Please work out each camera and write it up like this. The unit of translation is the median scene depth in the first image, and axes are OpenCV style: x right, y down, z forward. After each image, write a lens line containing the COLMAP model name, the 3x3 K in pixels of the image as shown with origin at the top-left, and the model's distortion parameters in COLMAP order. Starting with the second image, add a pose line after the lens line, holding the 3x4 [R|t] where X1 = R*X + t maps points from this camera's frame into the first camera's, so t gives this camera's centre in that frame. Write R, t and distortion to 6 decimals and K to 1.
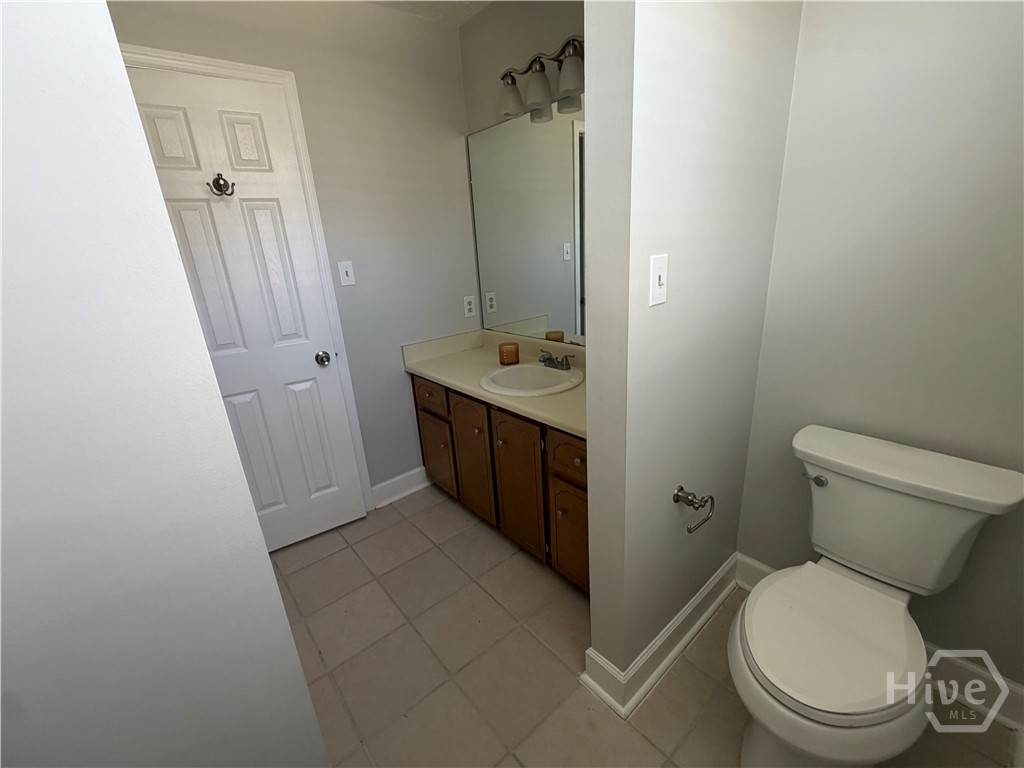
lens RADIAL K [[444.4, 0, 512.4], [0, 444.4, 385.3], [0, 0, 1]] dist [0.004769, 0.000579]
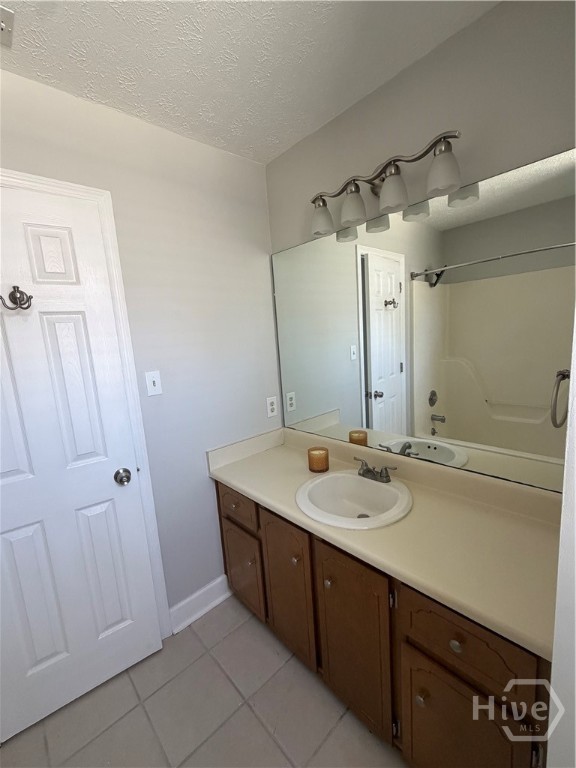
lens RADIAL K [[333.3, 0, 288.2], [0, 333.3, 383.1], [0, 0, 1]] dist [0.004769, 0.000579]
pose [[0.999249, -0.013122, 0.036450, -0.109426], [0.019100, 0.985459, -0.168837, -0.127235], [-0.033704, 0.169407, 0.984970, 0.282696]]
